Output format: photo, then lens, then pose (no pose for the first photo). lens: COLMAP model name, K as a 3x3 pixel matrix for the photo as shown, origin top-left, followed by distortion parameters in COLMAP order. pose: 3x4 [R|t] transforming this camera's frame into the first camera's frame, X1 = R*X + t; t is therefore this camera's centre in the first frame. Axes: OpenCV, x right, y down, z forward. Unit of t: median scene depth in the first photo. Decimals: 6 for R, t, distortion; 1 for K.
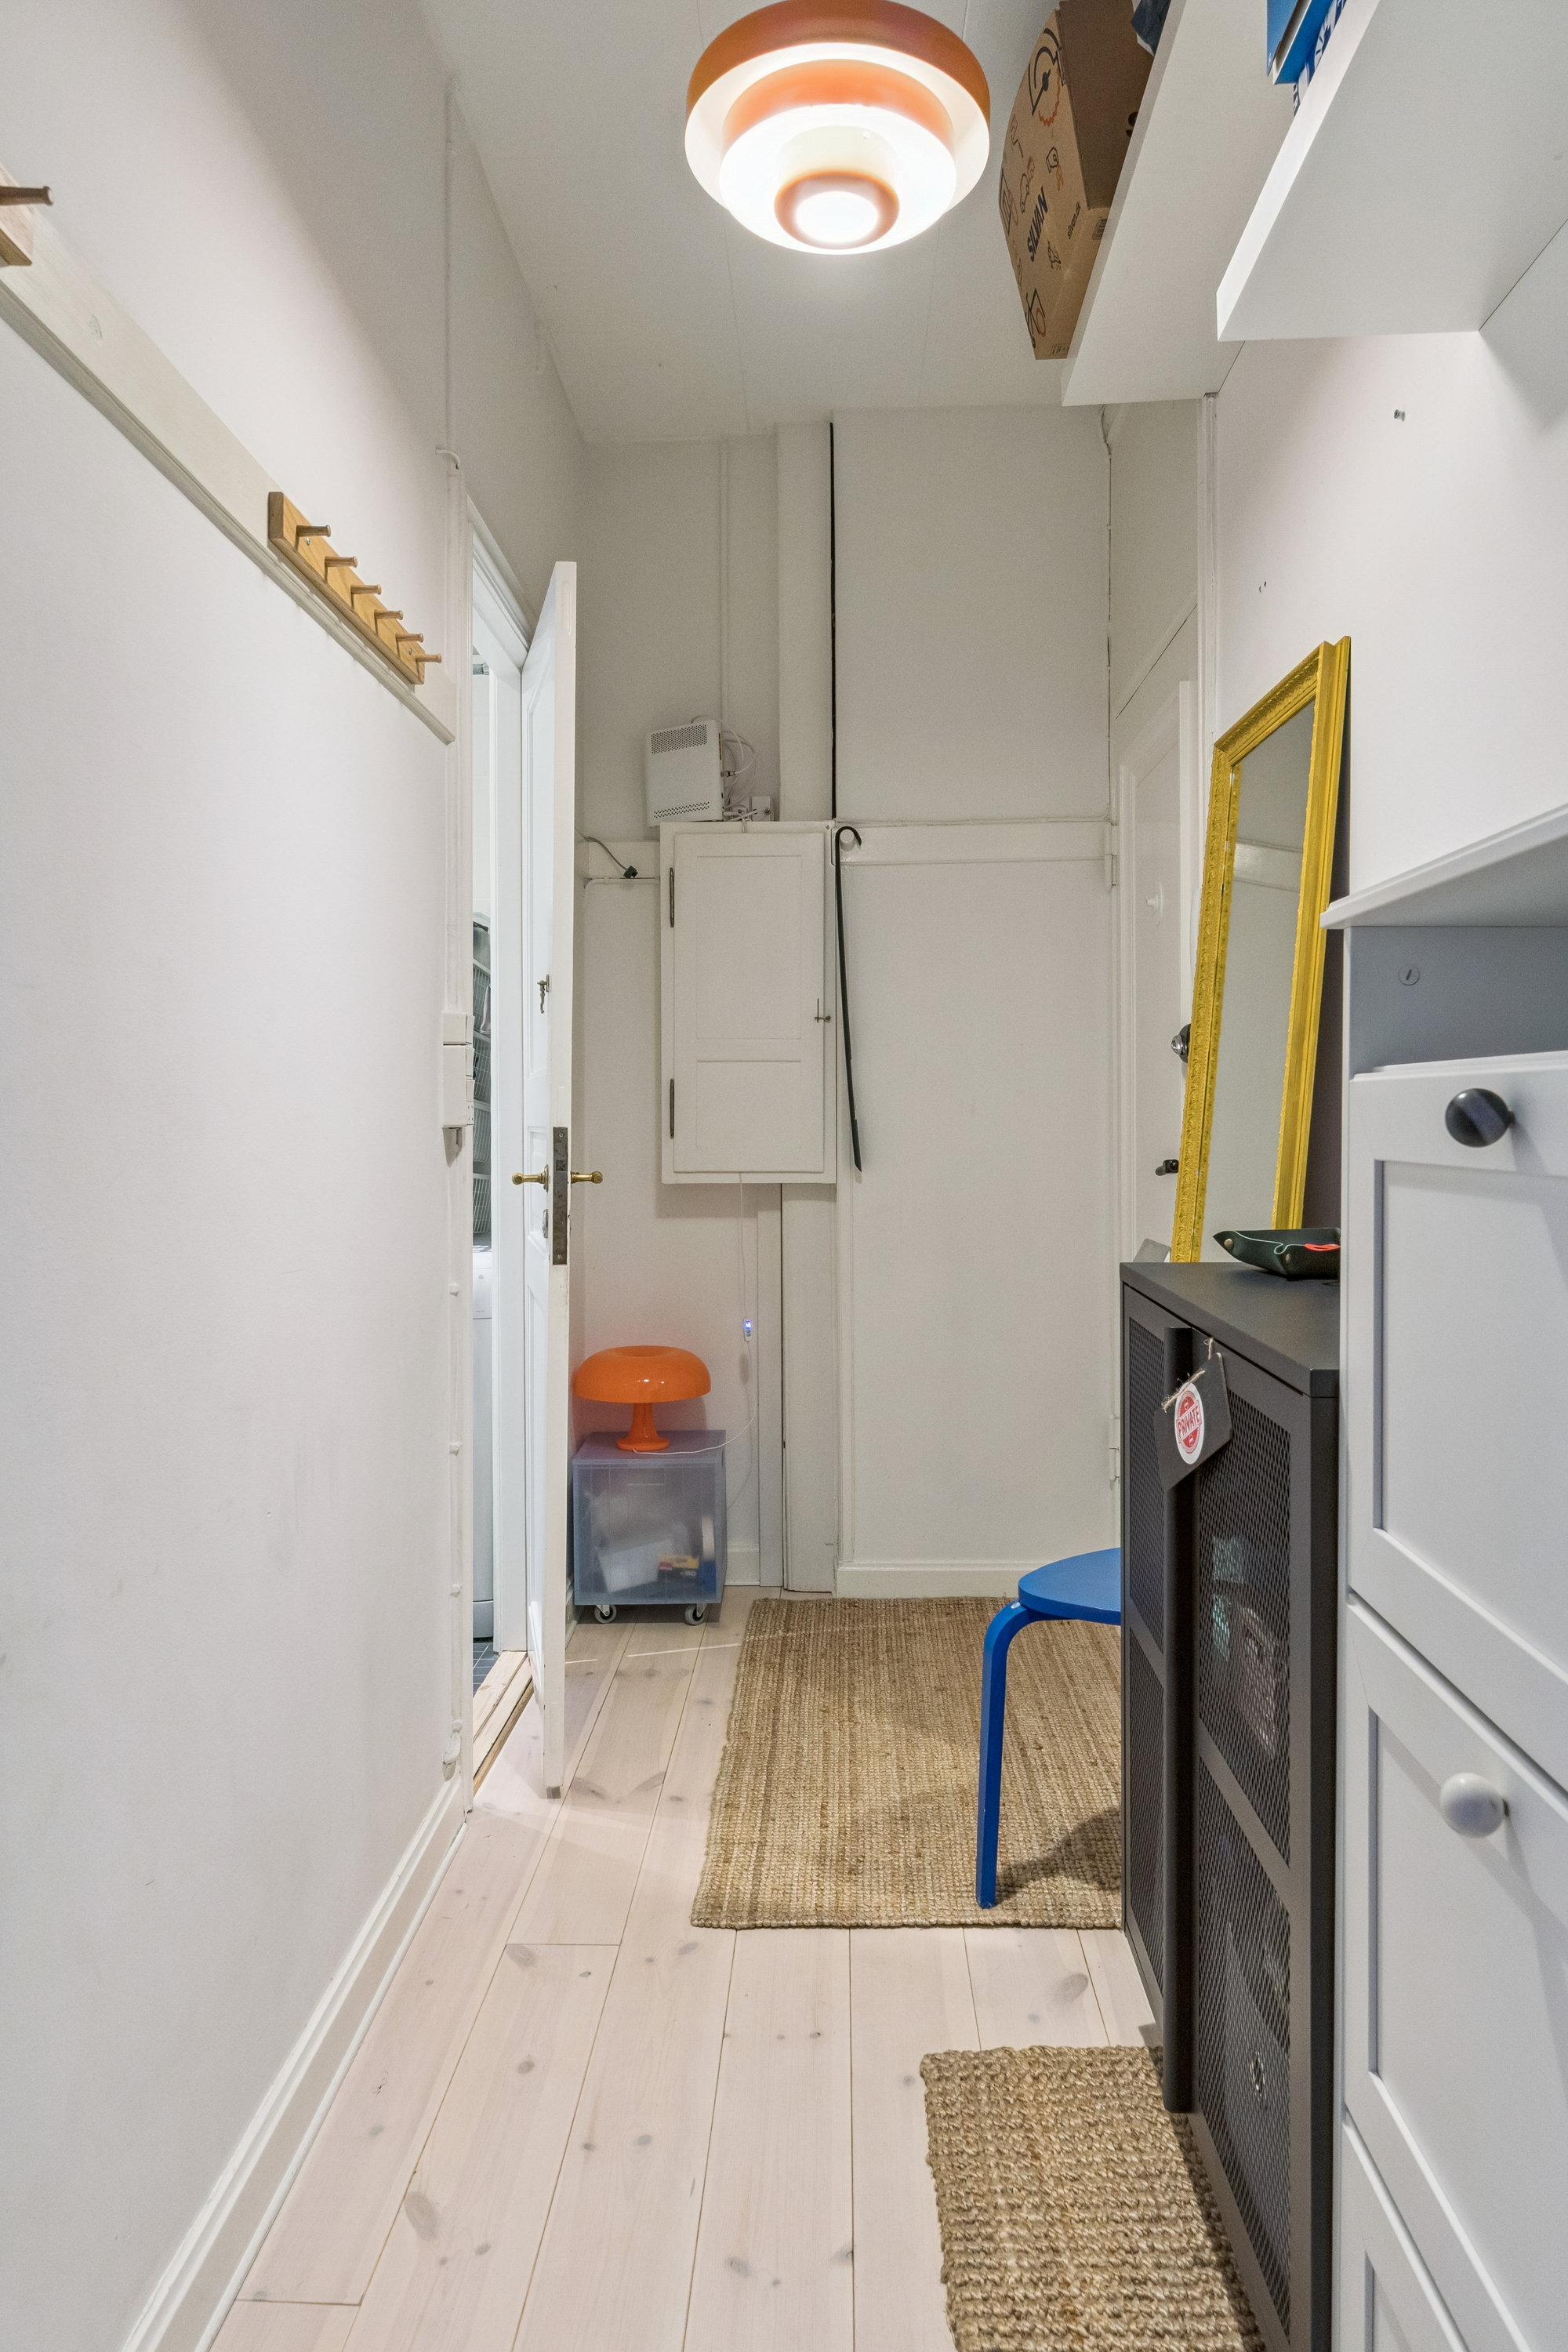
lens RADIAL K [[1594.9, 0, 785.2], [0, 1594.9, 1158.8], [0, 0, 1]] dist [0.020799, -0.003718]
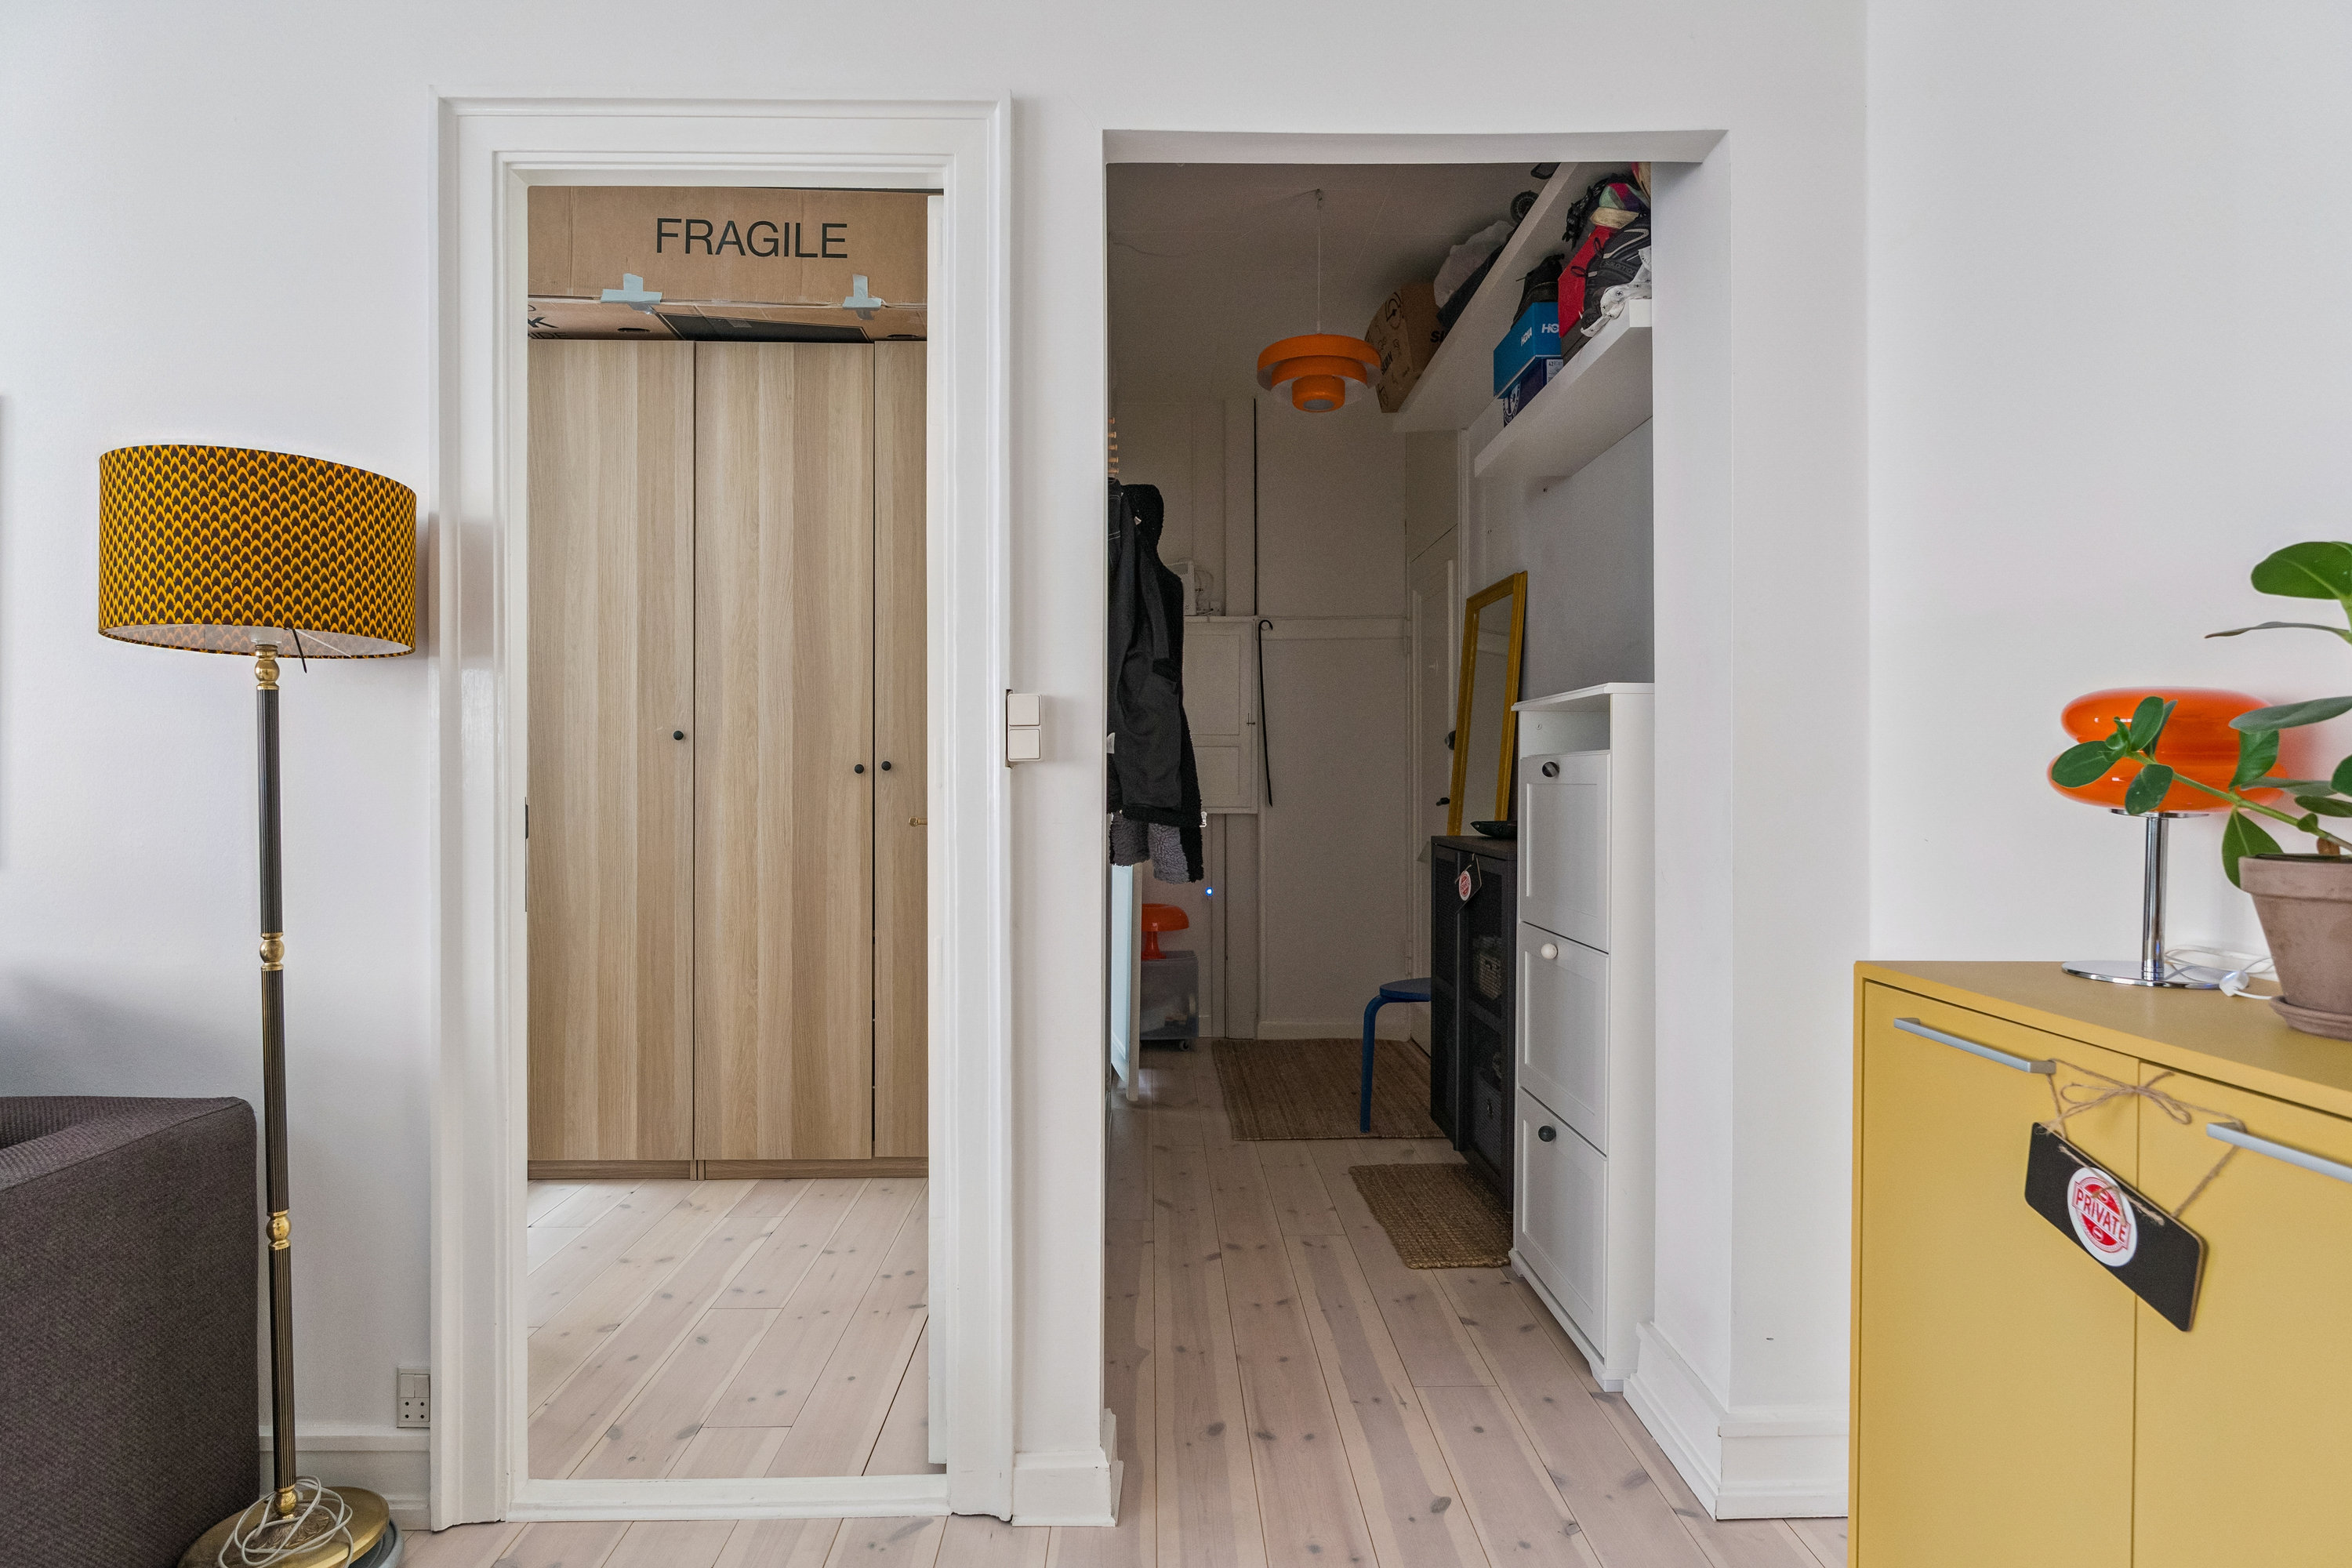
lens RADIAL K [[1275.6, 0, 1173.5], [0, 1275.6, 795.5], [0, 0, 1]] dist [-0.001409, 0.000043]
pose [[0.998477, 0.008635, 0.054482, -0.163453], [-0.007532, 0.999763, -0.020436, 0.027307], [-0.054645, 0.019994, 0.998306, -0.514500]]
